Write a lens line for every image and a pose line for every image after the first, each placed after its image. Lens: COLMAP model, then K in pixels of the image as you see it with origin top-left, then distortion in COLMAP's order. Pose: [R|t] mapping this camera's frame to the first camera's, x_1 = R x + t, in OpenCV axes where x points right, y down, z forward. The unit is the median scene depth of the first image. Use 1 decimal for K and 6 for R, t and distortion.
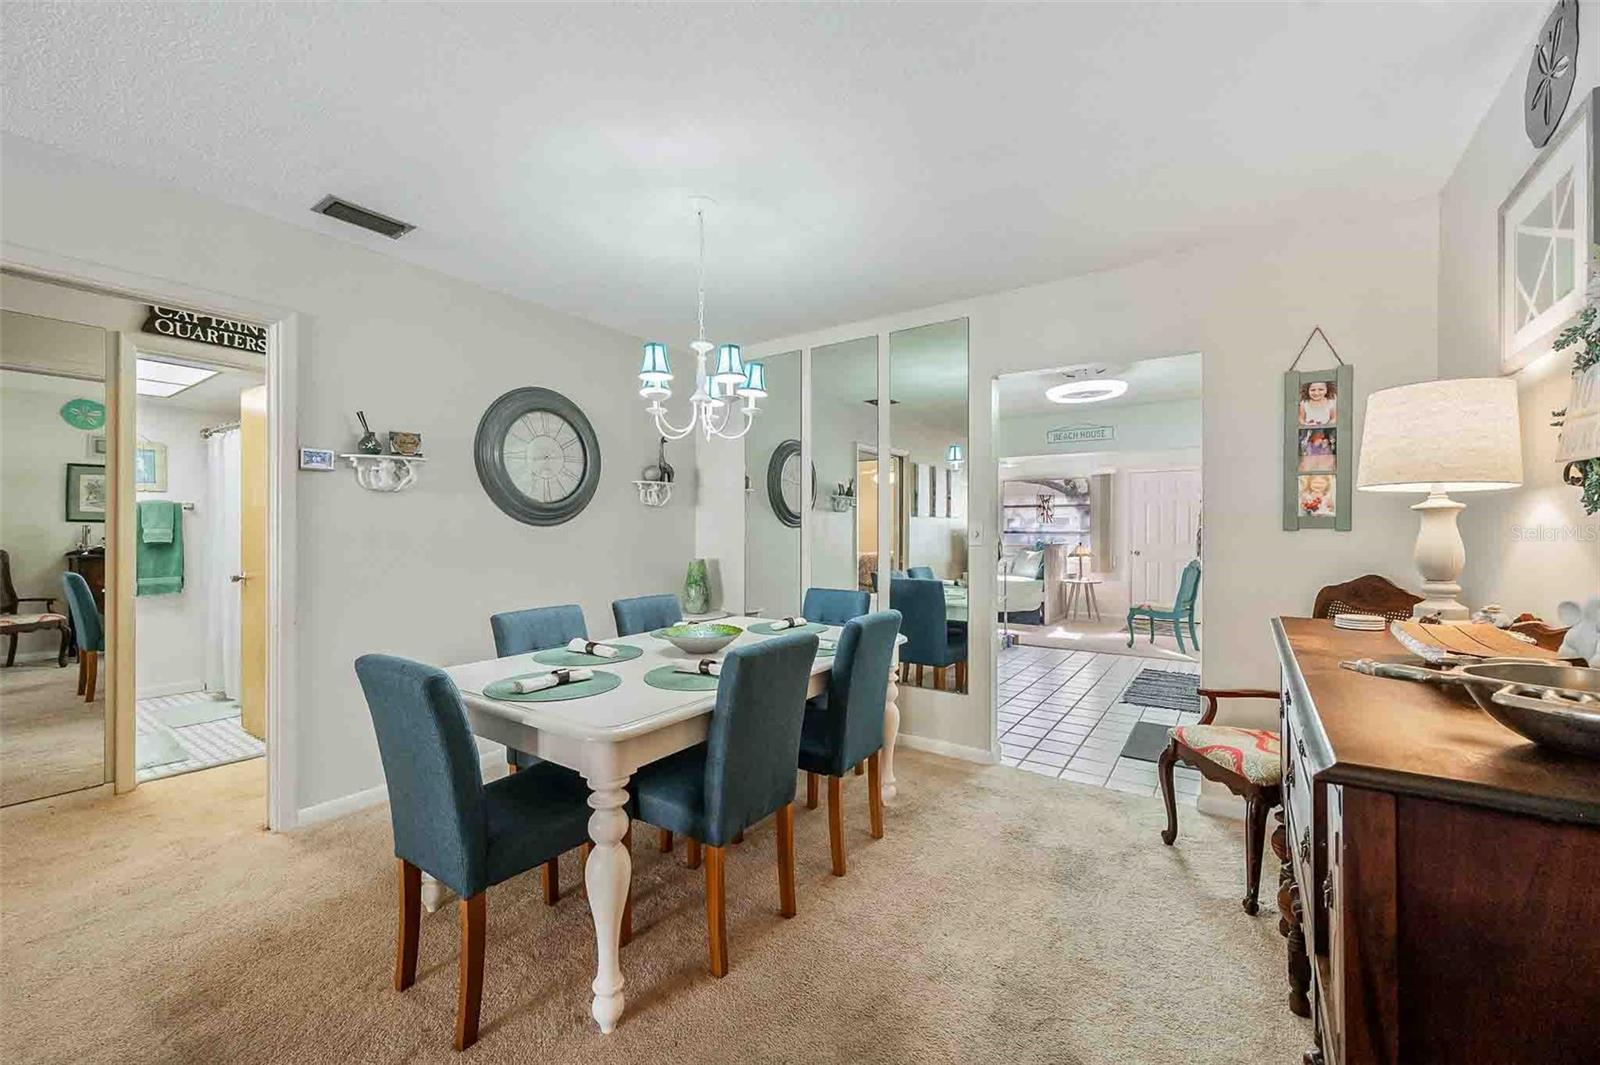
lens RADIAL K [[638.8, 0, 800.0], [0, 638.8, 532.5], [0, 0, 1]] dist [-0.001973, -0.000199]
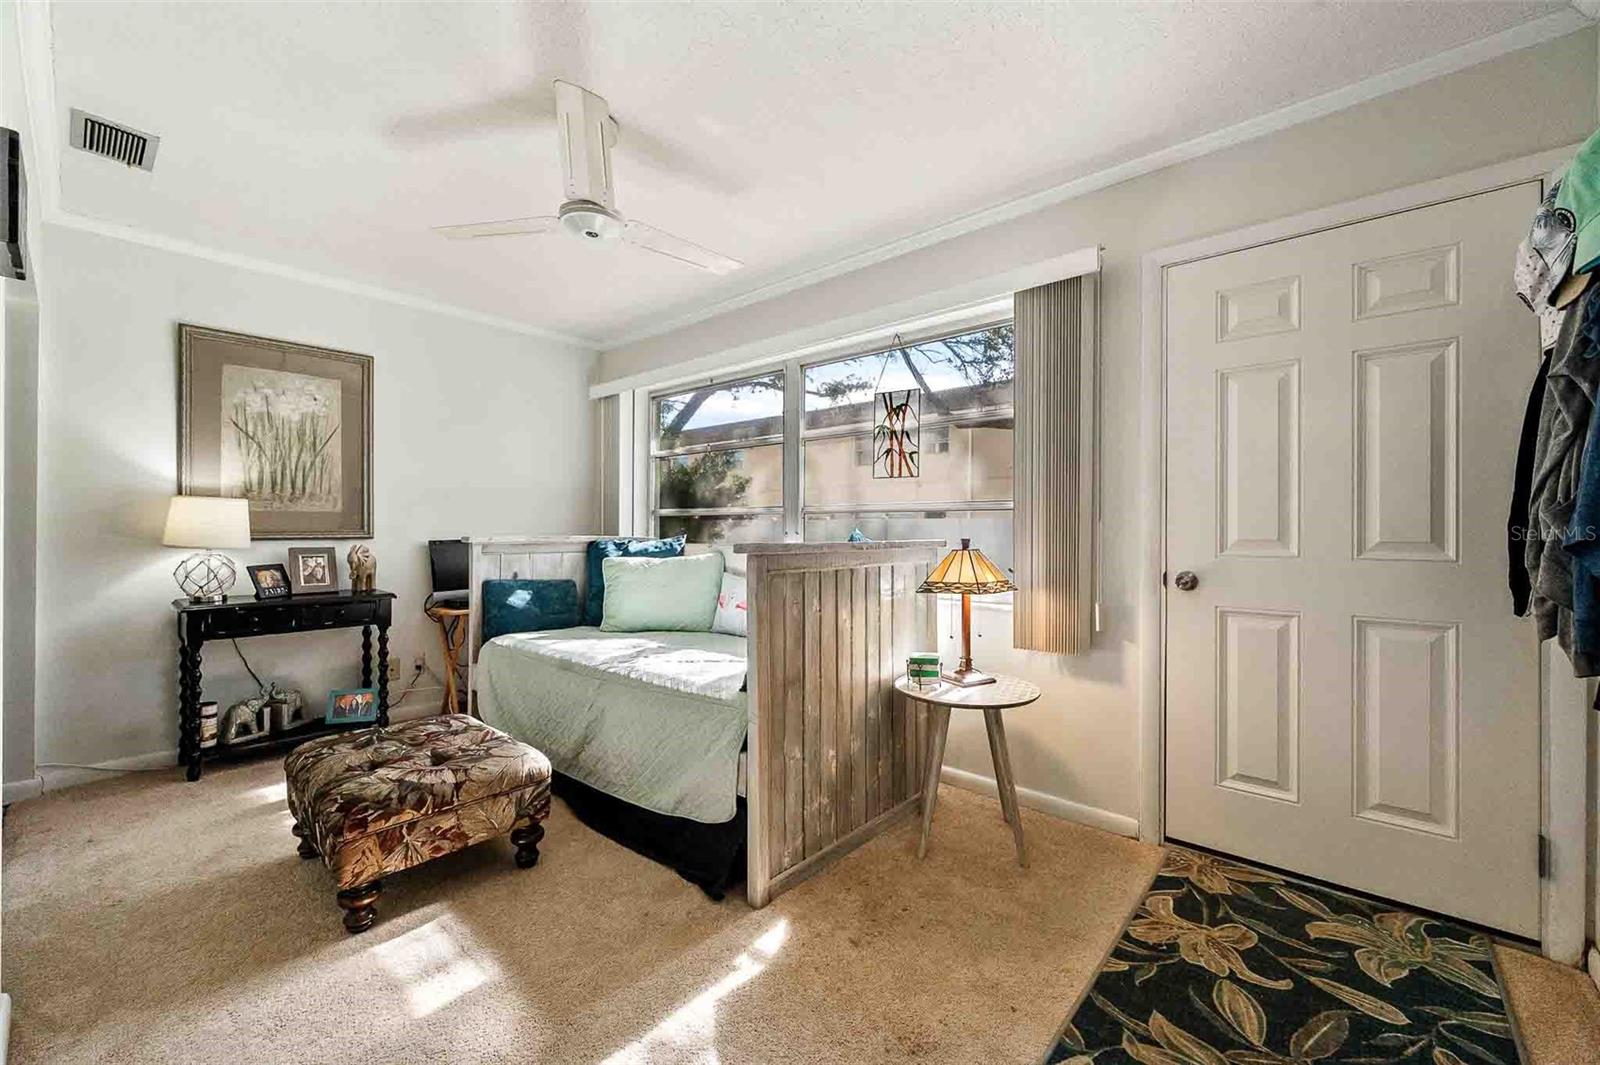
lens RADIAL K [[636.8, 0, 800.0], [0, 636.8, 532.5], [0, 0, 1]] dist [0.000737, 0.000150]
pose [[0.994079, 0.002970, -0.108616, 1.393016], [-0.003555, 0.999980, -0.005196, 0.049540], [0.108598, 0.005552, 0.994070, 2.534915]]
